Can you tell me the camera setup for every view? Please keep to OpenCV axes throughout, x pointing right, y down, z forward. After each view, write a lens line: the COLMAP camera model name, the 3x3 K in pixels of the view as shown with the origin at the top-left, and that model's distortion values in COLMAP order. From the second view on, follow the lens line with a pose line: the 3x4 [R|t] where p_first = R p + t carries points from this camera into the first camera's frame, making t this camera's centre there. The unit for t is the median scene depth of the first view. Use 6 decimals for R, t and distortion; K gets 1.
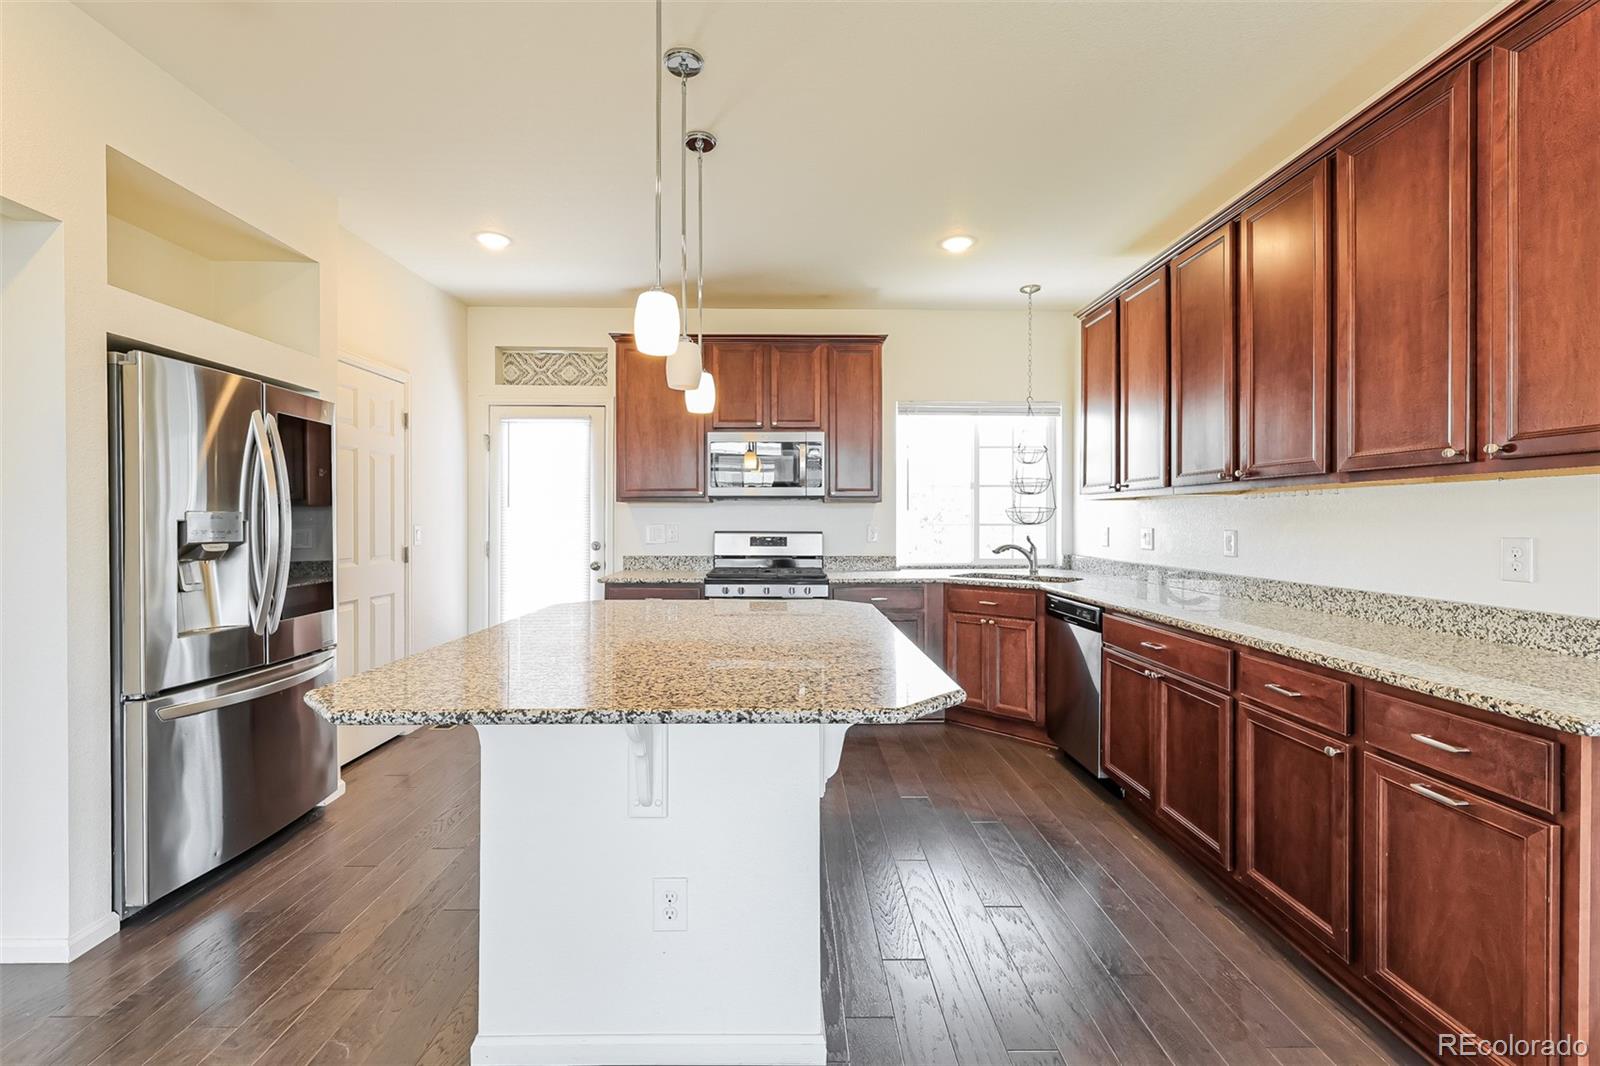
lens RADIAL K [[677.6, 0, 797.6], [0, 677.6, 521.0], [0, 0, 1]] dist [-0.004569, 0.001141]
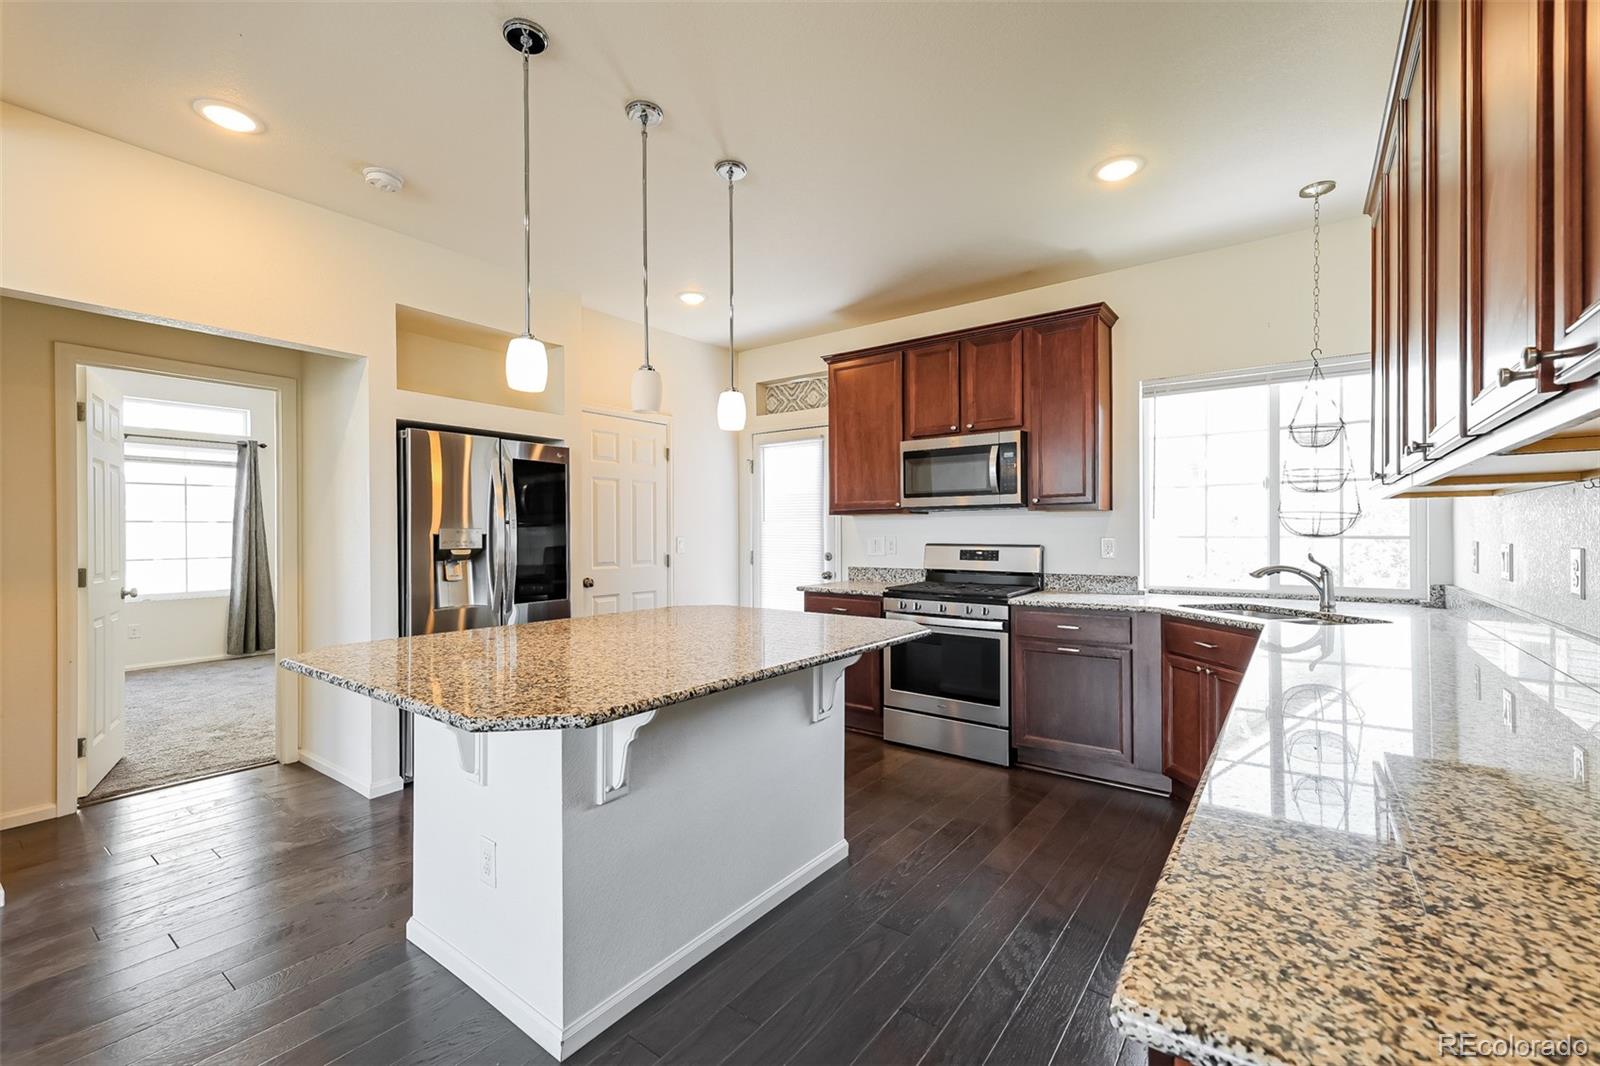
lens RADIAL K [[677.6, 0, 792.3], [0, 677.6, 536.5], [0, 0, 1]] dist [-0.004569, 0.001141]
pose [[0.787384, -0.000758, -0.616462, 0.375944], [0.003087, 0.999992, 0.002714, 0.001876], [0.616455, -0.004040, 0.787380, 0.152411]]
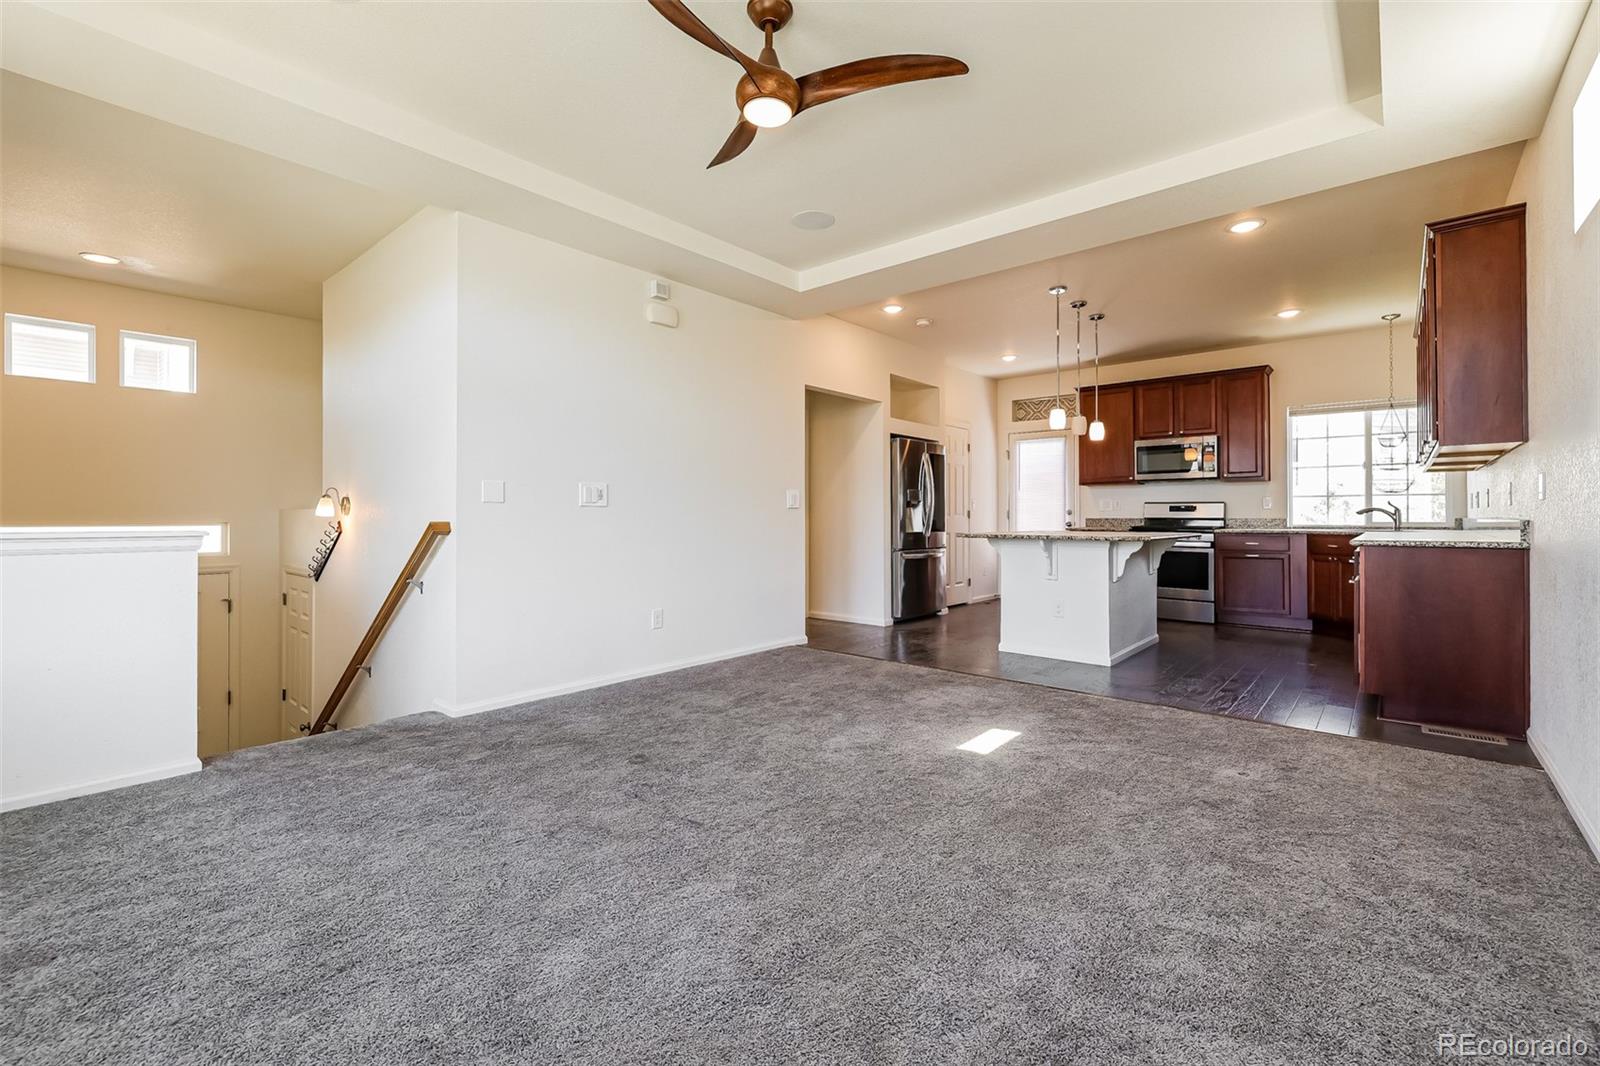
lens RADIAL K [[677.6, 0, 800.7], [0, 677.6, 512.5], [0, 0, 1]] dist [-0.004569, 0.001141]
pose [[0.740266, -0.004694, -0.672298, 0.405614], [-0.000632, 0.999970, -0.007678, 0.059916], [0.672314, 0.006109, 0.740241, -0.829429]]
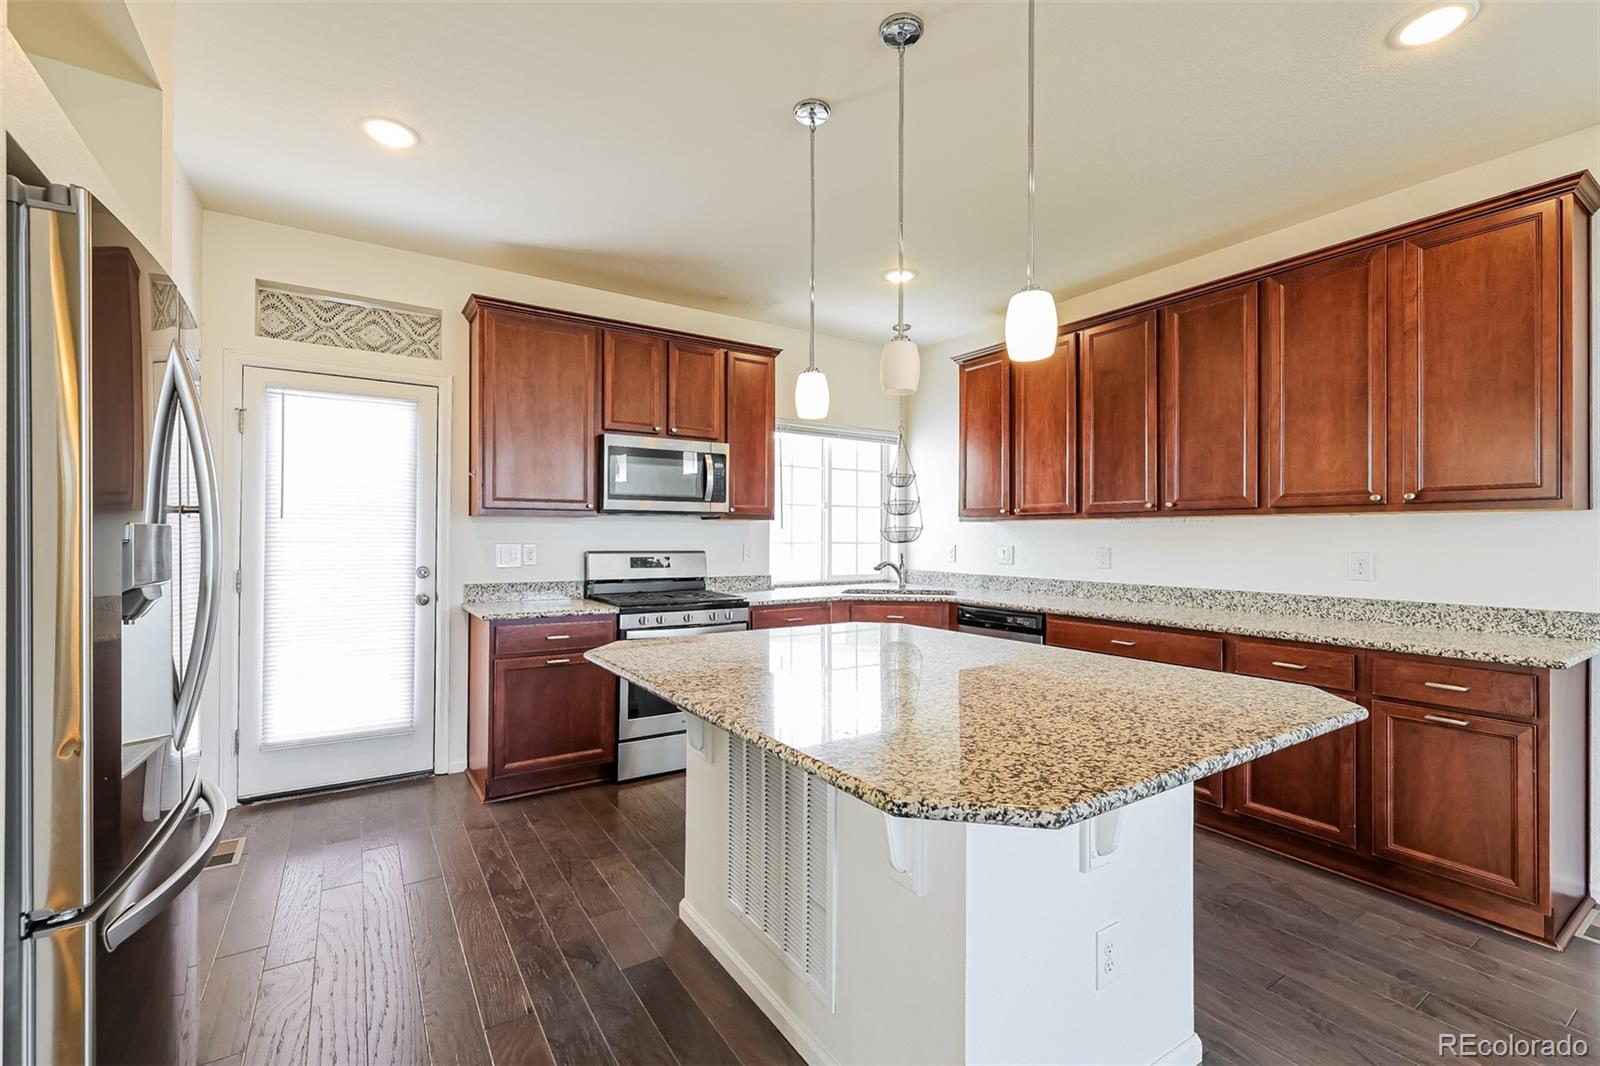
lens RADIAL K [[677.6, 0, 796.7], [0, 677.6, 534.0], [0, 0, 1]] dist [-0.004569, 0.001141]
pose [[0.845579, 0.005318, 0.533823, -0.415141], [-0.002677, 0.999980, -0.005721, -0.002878], [-0.533843, 0.003408, 0.845577, 0.177000]]
